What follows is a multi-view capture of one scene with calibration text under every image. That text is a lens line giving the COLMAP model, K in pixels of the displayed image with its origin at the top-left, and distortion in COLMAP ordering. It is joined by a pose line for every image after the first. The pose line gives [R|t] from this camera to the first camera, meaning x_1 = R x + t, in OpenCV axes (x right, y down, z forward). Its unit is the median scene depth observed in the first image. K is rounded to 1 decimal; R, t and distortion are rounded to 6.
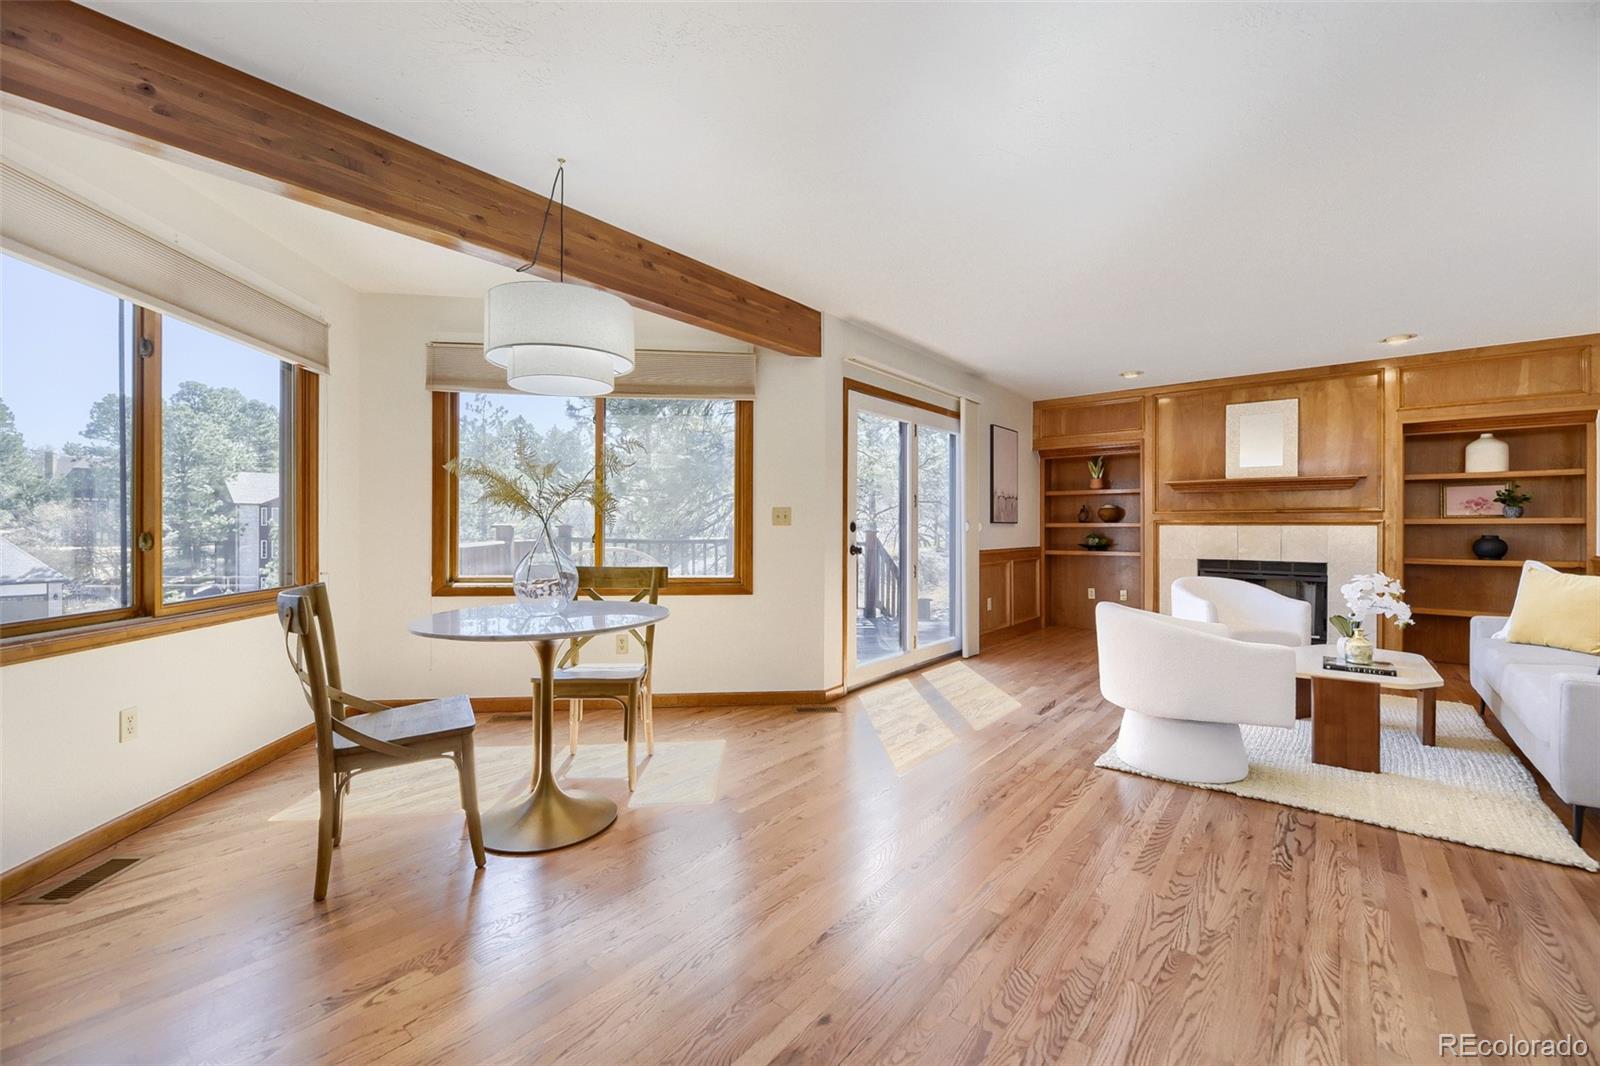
lens RADIAL K [[662.6, 0, 808.3], [0, 662.6, 528.1], [0, 0, 1]] dist [-0.001181, -0.000040]
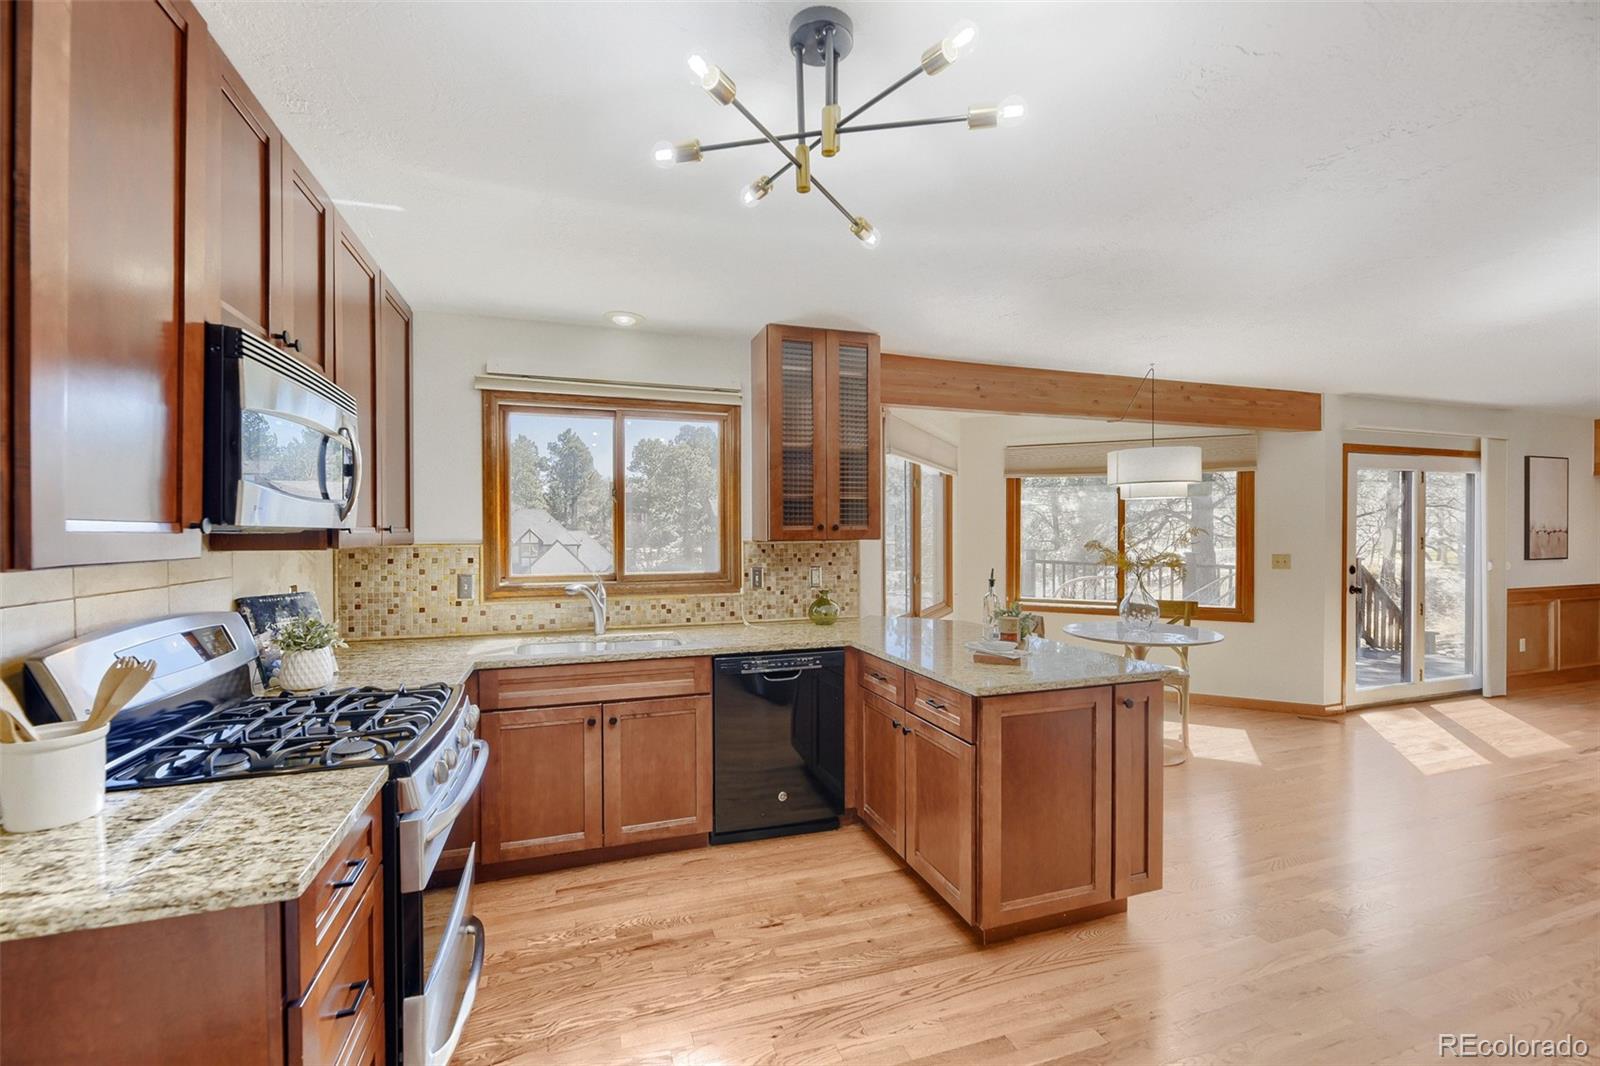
lens RADIAL K [[672.2, 0, 790.9], [0, 672.2, 535.7], [0, 0, 1]] dist [-0.006763, -0.000925]
pose [[0.835380, -0.000515, -0.549673, -0.113291], [0.003730, 0.999982, 0.004733, -0.071886], [0.549661, -0.006004, 0.835366, -0.534970]]
